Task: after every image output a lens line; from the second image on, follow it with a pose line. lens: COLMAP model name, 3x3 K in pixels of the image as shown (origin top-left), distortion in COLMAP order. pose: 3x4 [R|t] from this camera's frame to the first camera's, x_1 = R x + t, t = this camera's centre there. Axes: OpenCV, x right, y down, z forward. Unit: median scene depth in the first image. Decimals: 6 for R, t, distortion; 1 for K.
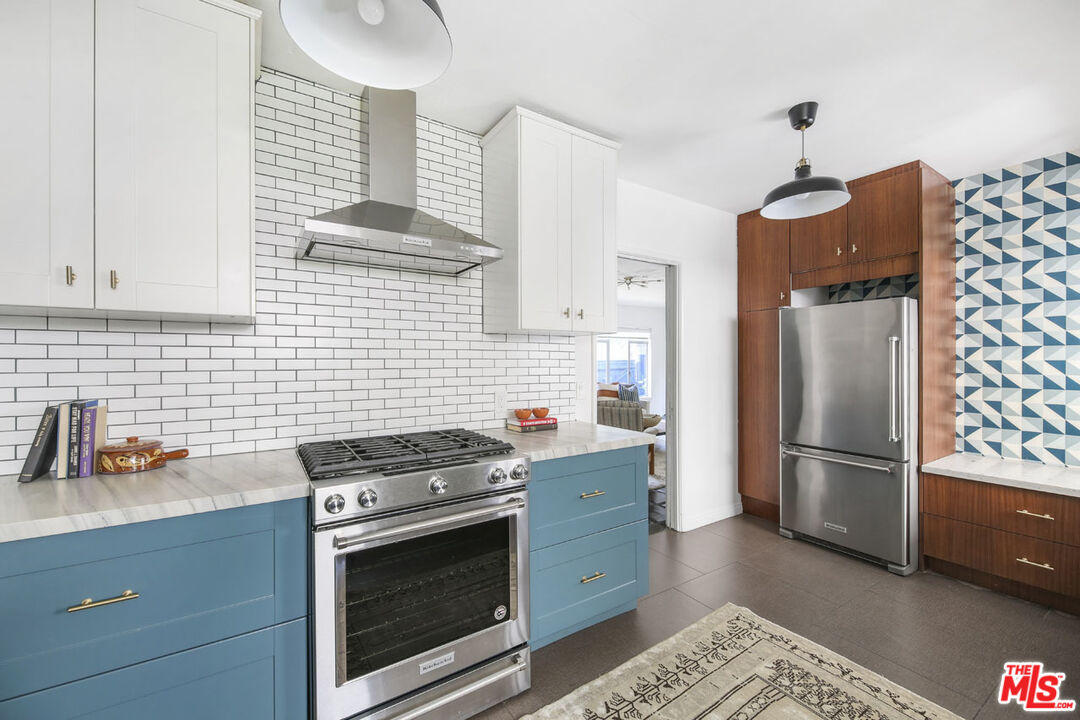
lens RADIAL K [[417.7, 0, 539.2], [0, 417.7, 363.1], [0, 0, 1]] dist [-0.008238, -0.000158]
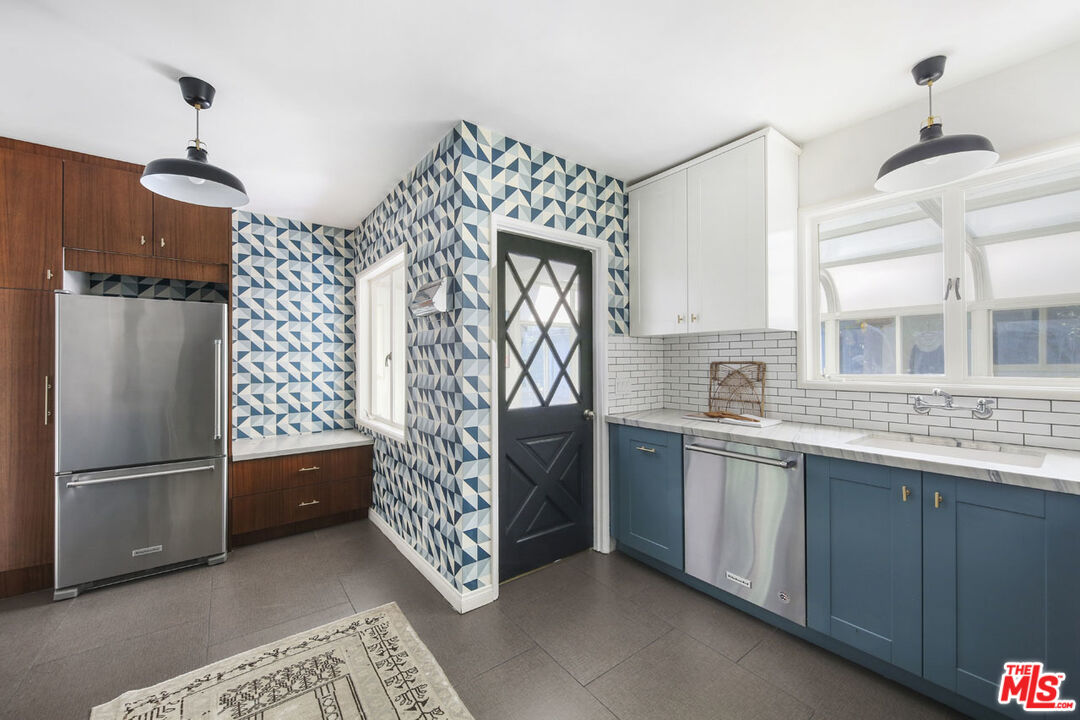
lens RADIAL K [[417.7, 0, 522.6], [0, 417.7, 356.9], [0, 0, 1]] dist [-0.008238, -0.000158]
pose [[-0.047861, 0.013296, 0.998766, -0.245845], [0.010896, 0.999859, -0.012789, 0.002902], [-0.998795, 0.010270, -0.047999, 0.275022]]
